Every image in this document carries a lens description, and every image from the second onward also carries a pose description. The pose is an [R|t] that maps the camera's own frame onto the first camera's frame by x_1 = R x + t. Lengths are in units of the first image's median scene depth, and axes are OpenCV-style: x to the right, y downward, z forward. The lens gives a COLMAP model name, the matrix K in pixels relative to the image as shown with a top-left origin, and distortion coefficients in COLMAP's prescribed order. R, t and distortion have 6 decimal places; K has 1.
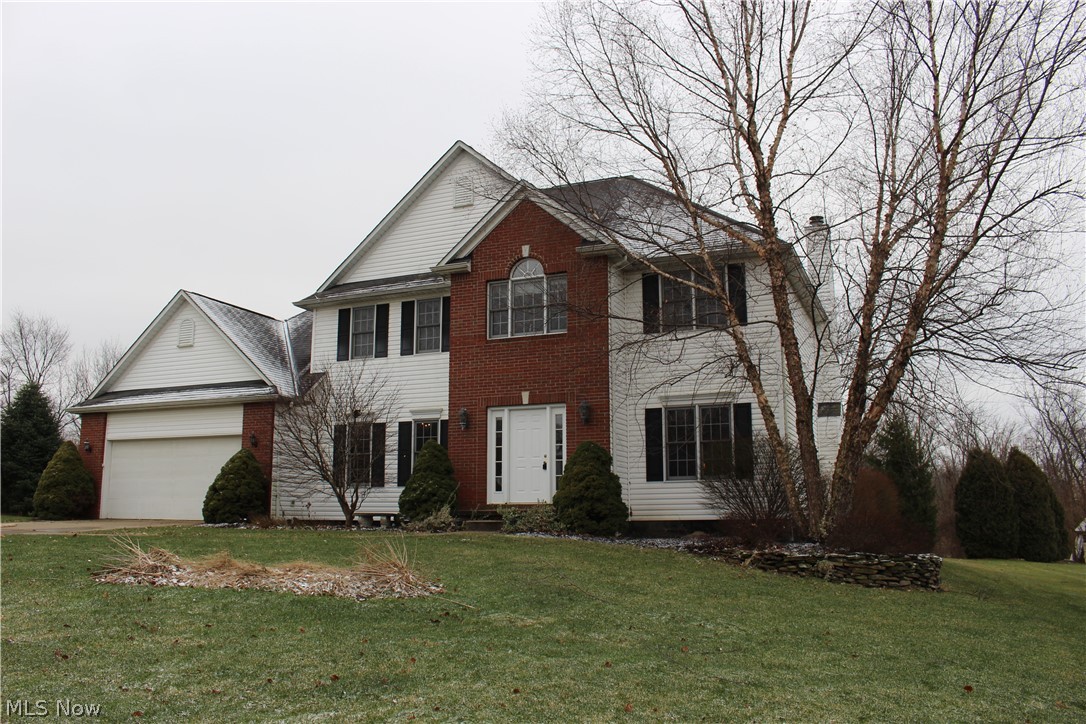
lens RADIAL K [[897.6, 0, 543.0], [0, 897.6, 362.0], [0, 0, 1]] dist [-0.140198, 0.139259]
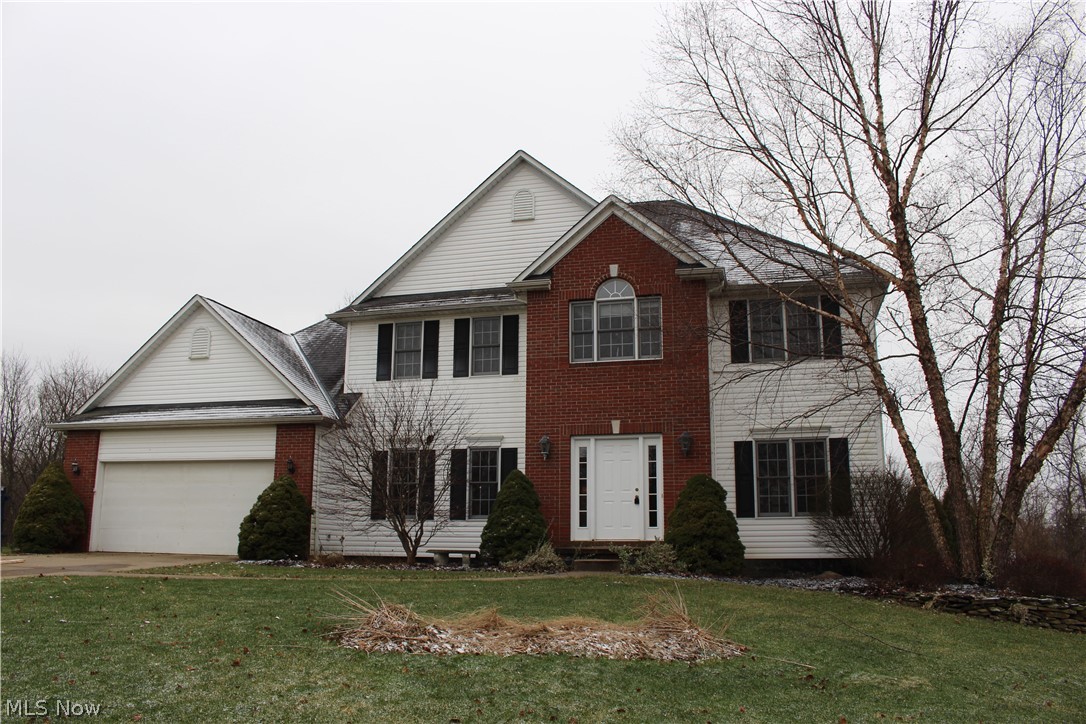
lens RADIAL K [[897.6, 0, 543.0], [0, 897.6, 362.0], [0, 0, 1]] dist [-0.140198, 0.139259]
pose [[0.989762, 0.036332, 0.138028, -0.213725], [-0.031909, 0.998908, -0.034121, 0.006275], [-0.139117, 0.029367, 0.989840, 0.079208]]
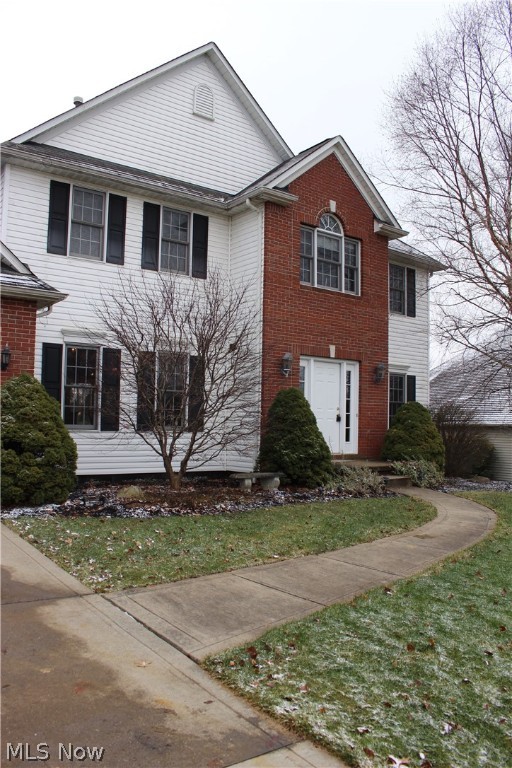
lens RADIAL K [[634.8, 0, 256.0], [0, 634.8, 384.0], [0, 0, 1]] dist [-0.140198, 0.139259]
pose [[0.485431, 0.061993, 0.872075, -0.649091], [-0.170160, 0.985107, 0.024690, 0.069464], [-0.857556, -0.160377, 0.488750, 0.677395]]
